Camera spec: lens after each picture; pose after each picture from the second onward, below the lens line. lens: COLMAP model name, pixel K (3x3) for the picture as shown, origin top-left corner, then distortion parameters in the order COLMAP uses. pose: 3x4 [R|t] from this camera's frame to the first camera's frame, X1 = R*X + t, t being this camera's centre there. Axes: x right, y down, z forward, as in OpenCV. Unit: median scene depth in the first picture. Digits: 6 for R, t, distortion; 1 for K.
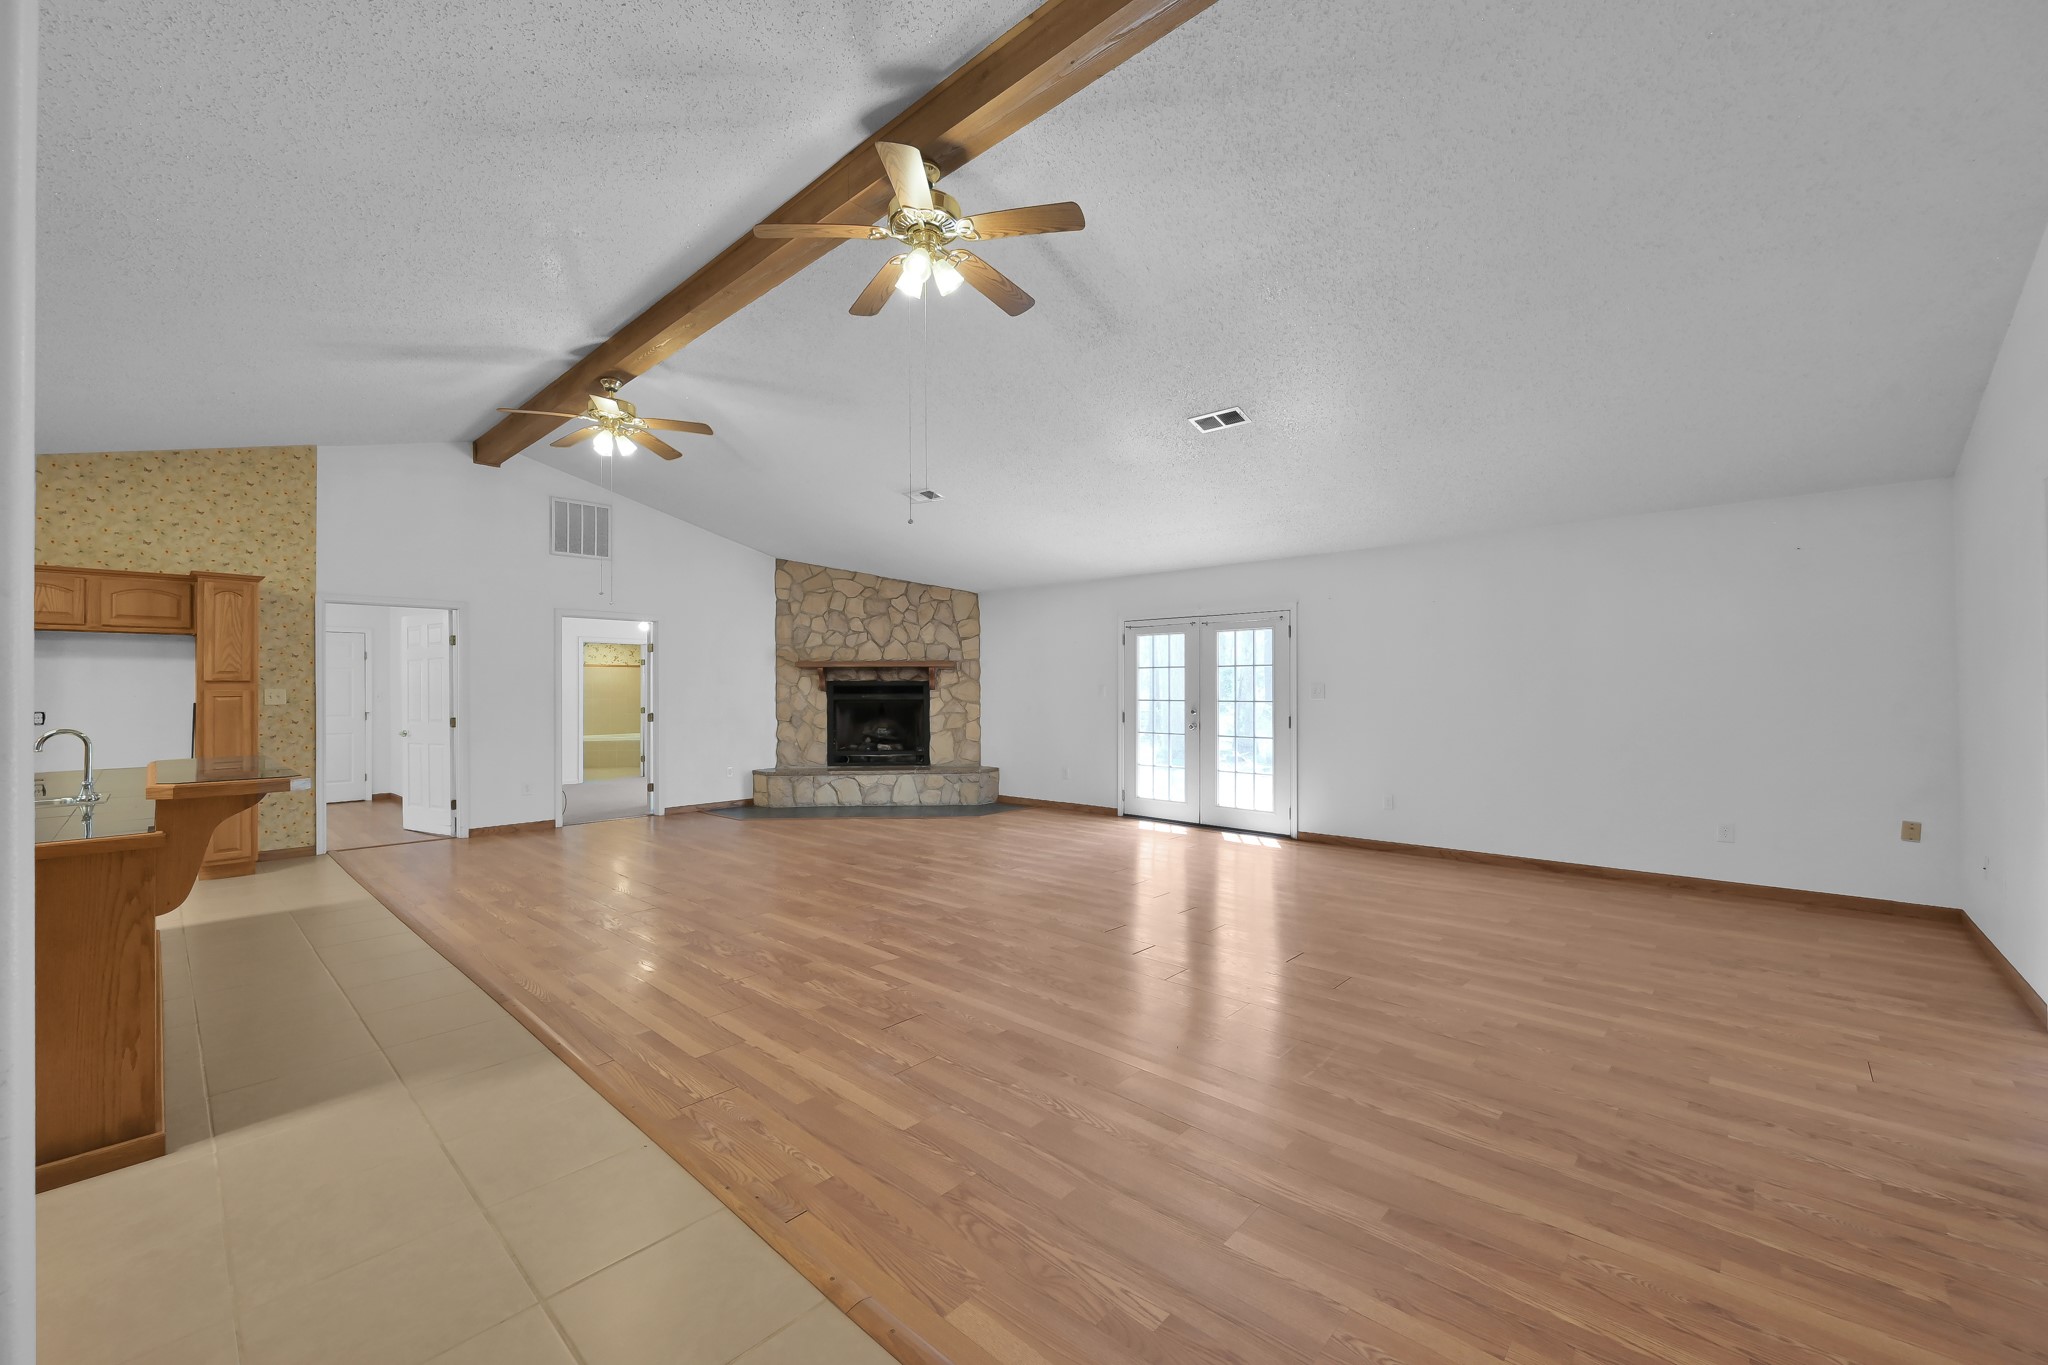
lens RADIAL K [[808.9, 0, 1034.9], [0, 808.9, 687.1], [0, 0, 1]] dist [-0.001711, -0.000179]
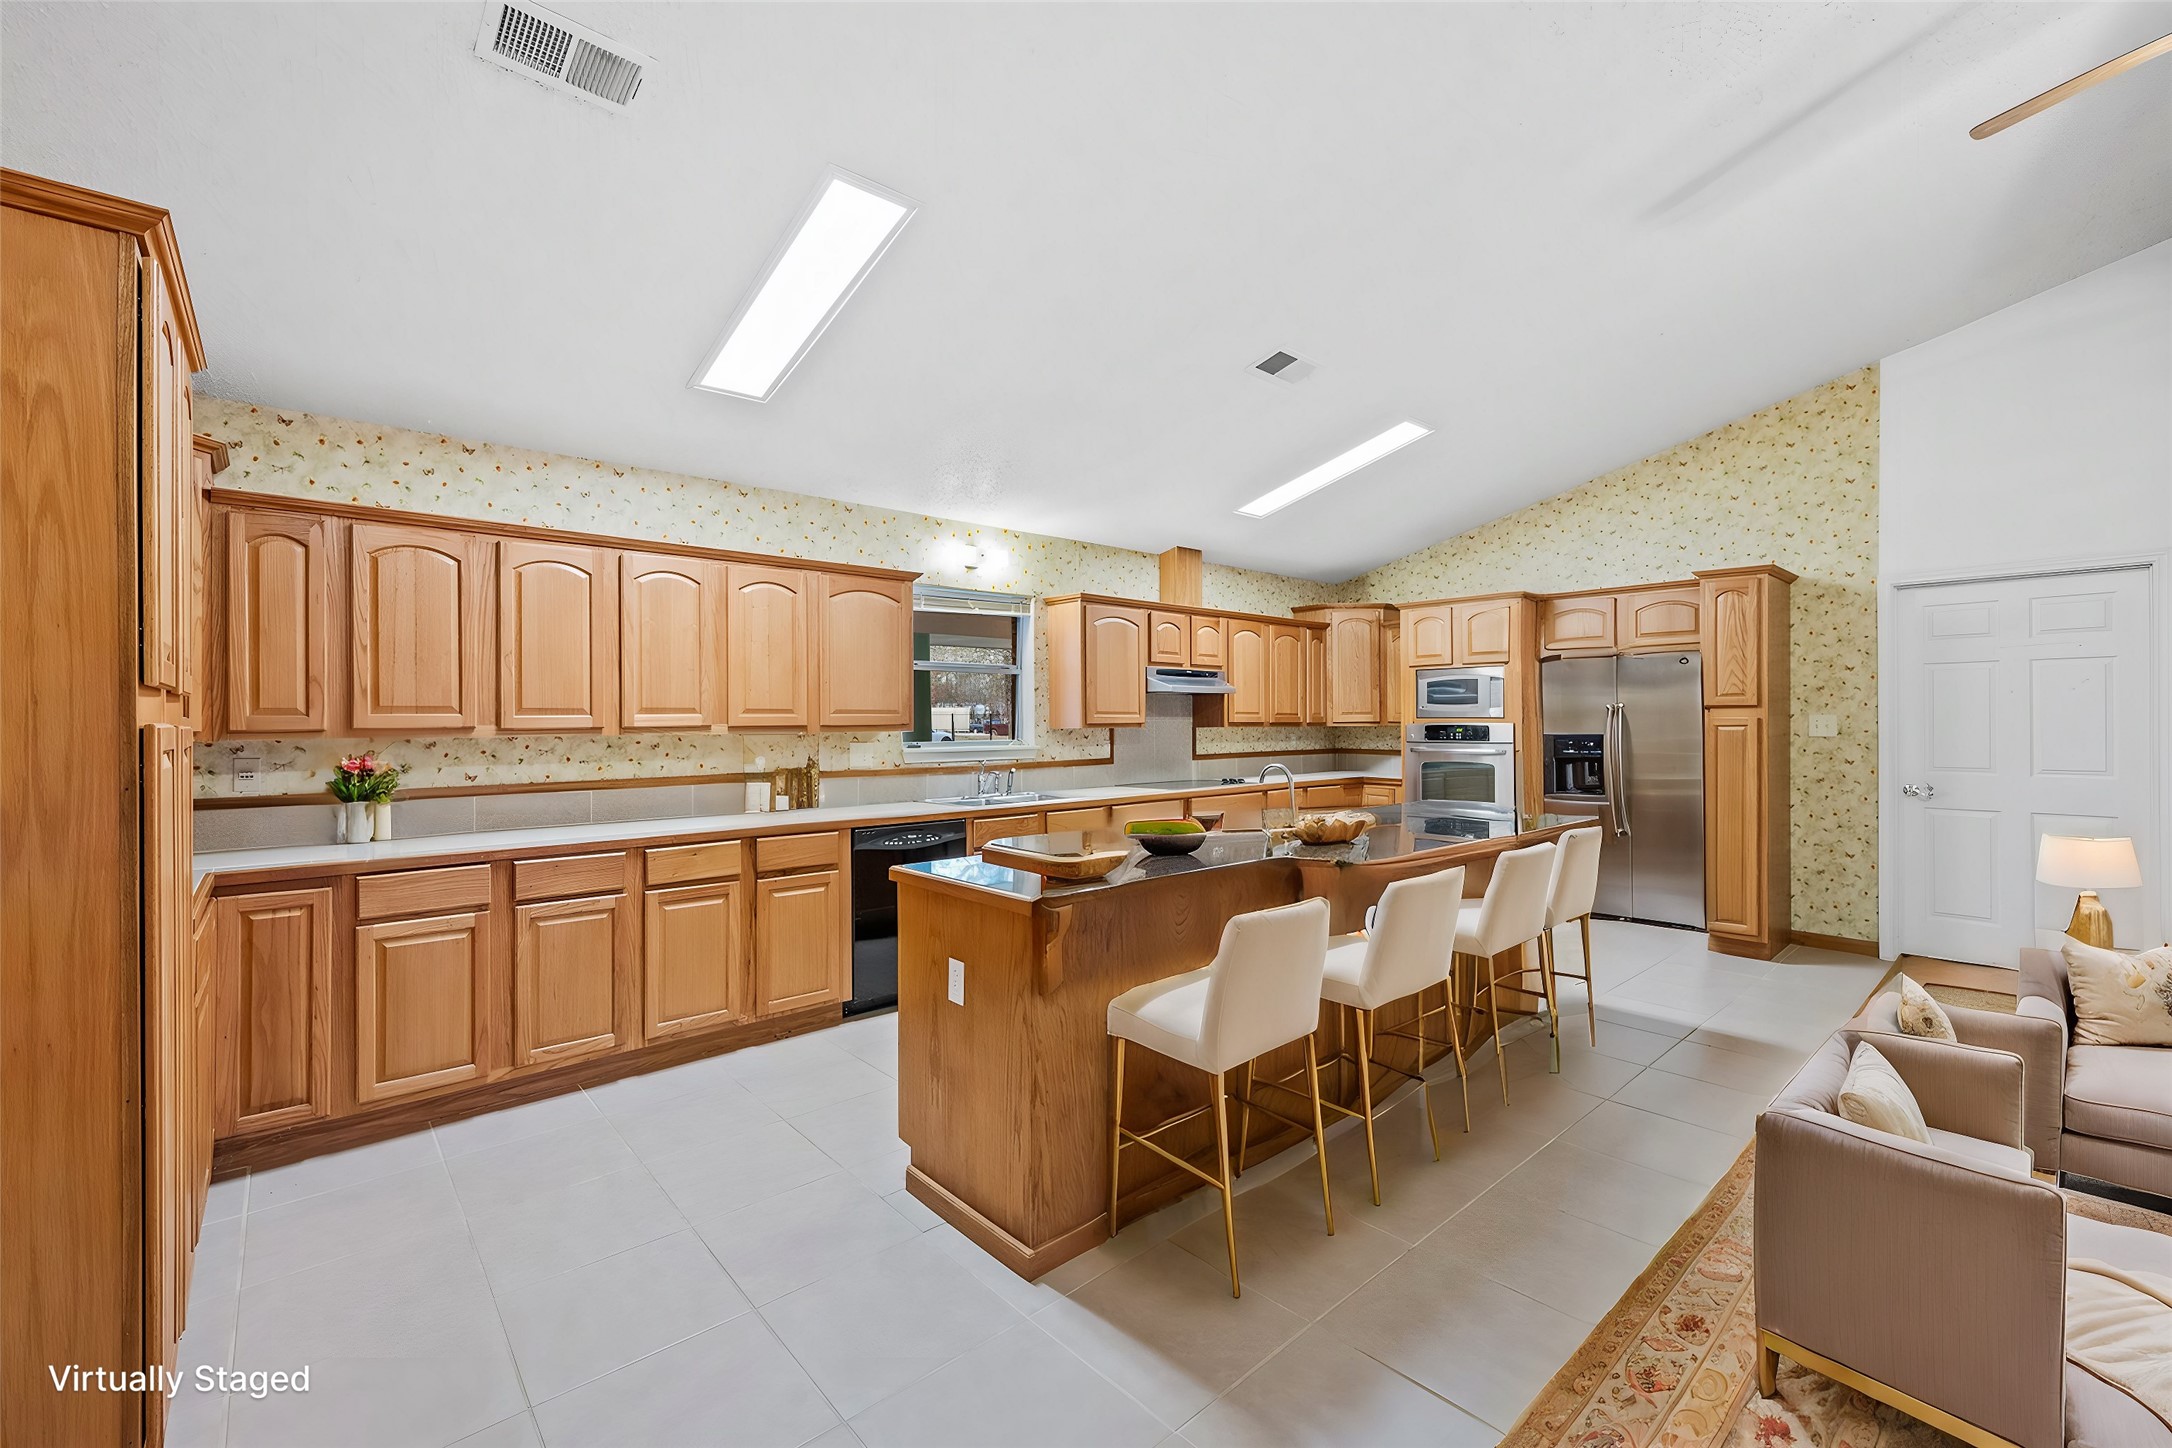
lens RADIAL K [[897.0, 0, 1065.6], [0, 897.0, 717.6], [0, 0, 1]] dist [0.001444, -0.001177]
pose [[-0.115487, 0.004728, -0.993298, -0.038646], [0.008349, 0.999958, 0.003789, -0.002913], [0.993274, -0.007856, -0.115522, 0.286041]]
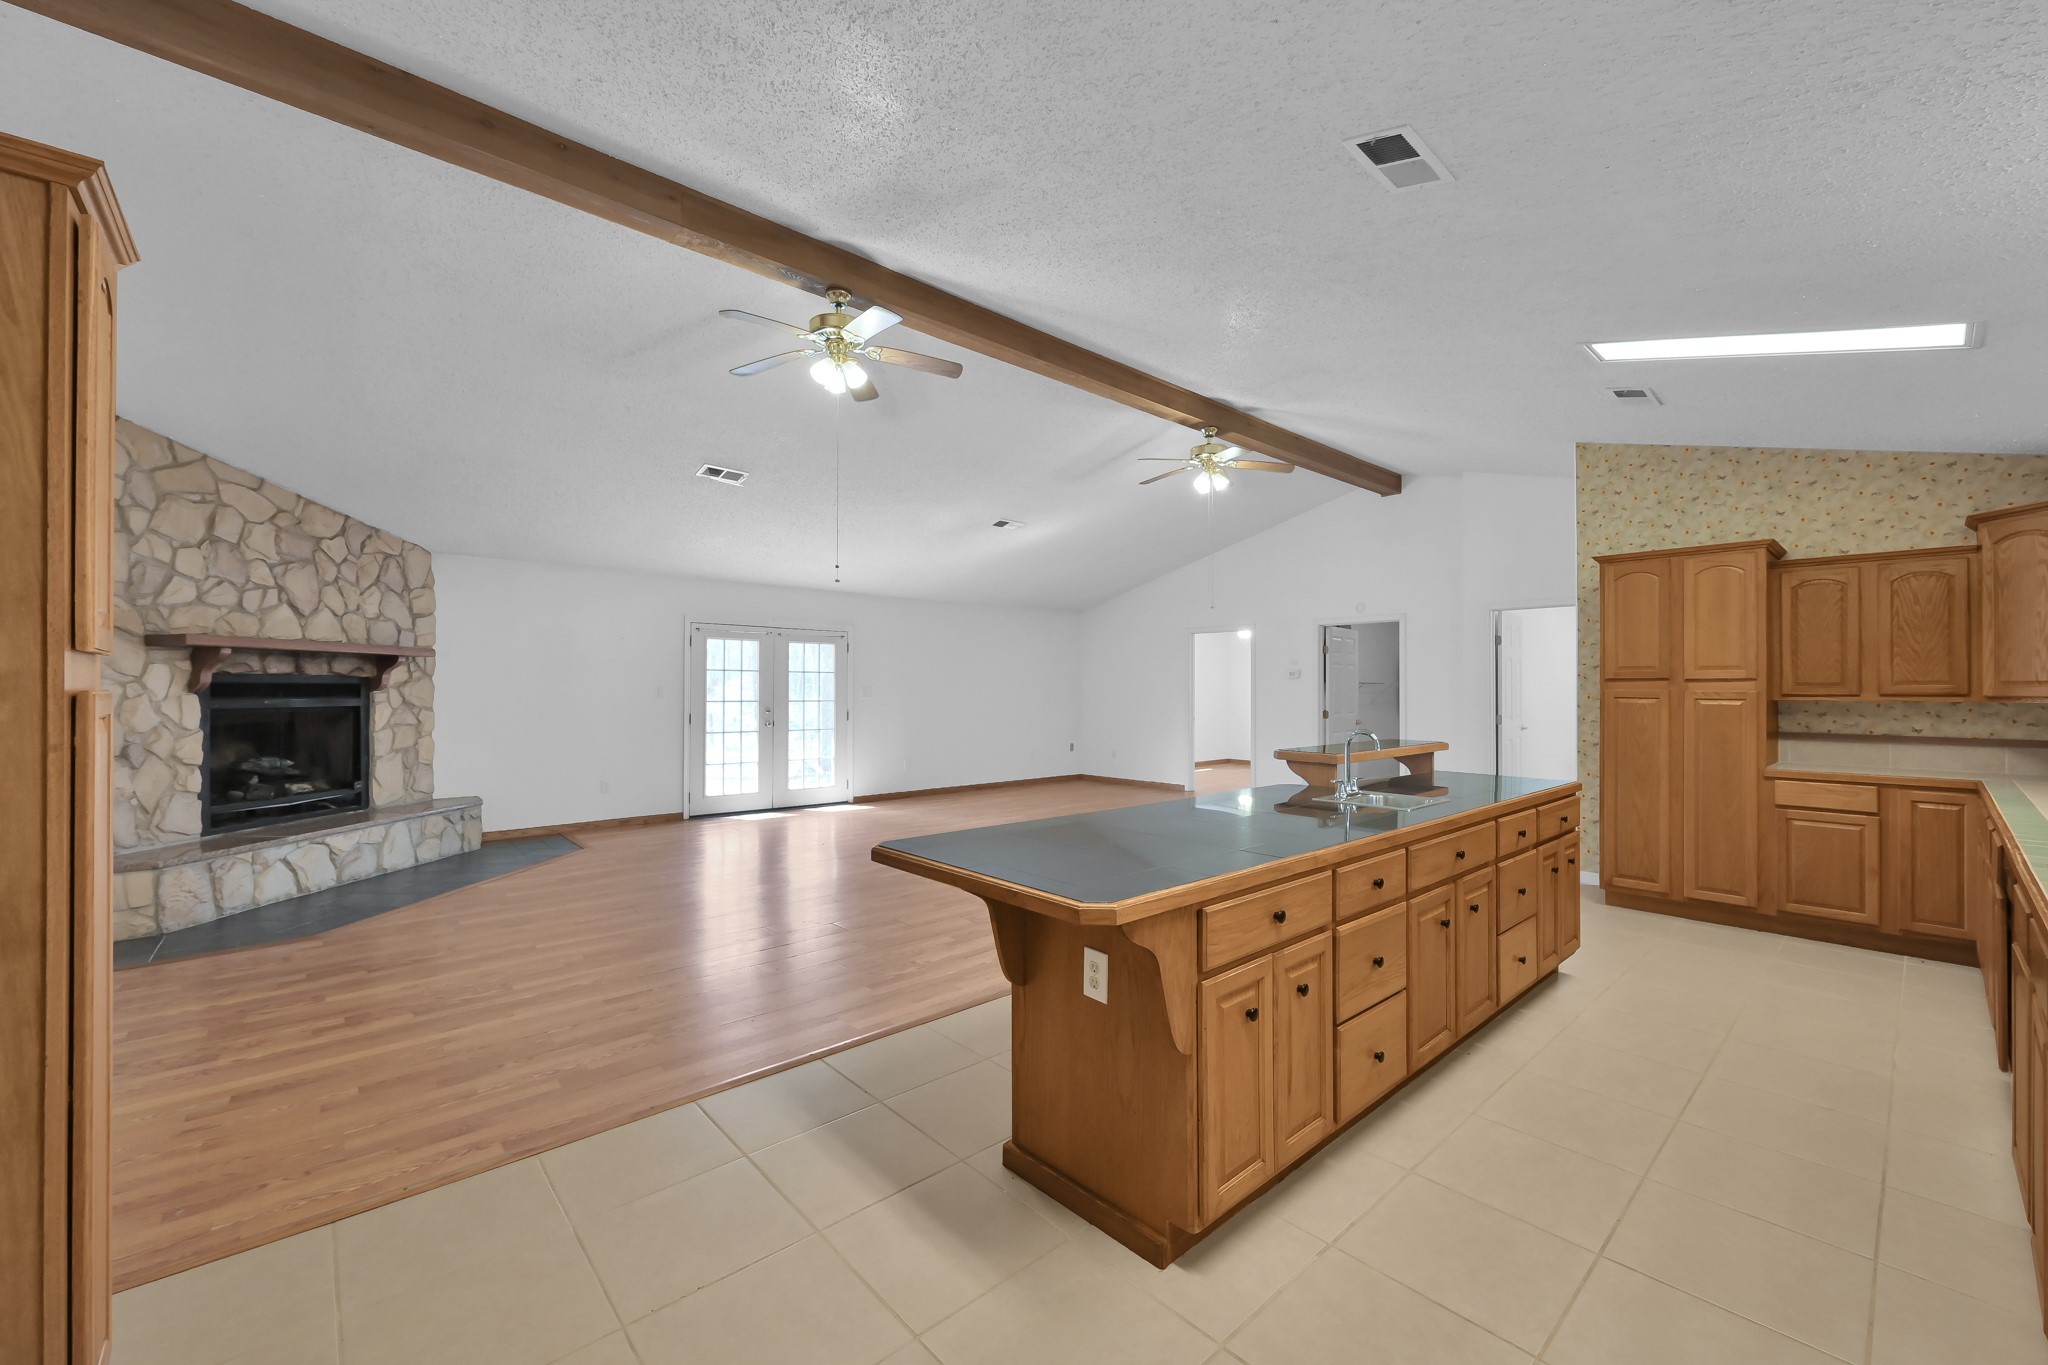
lens RADIAL K [[808.9, 0, 1030.7], [0, 808.9, 681.9], [0, 0, 1]] dist [-0.001711, -0.000179]
pose [[0.092643, 0.013203, 0.995612, -0.753654], [-0.006124, 0.999901, -0.012690, 0.001702], [-0.995681, -0.004922, 0.092715, 0.440110]]
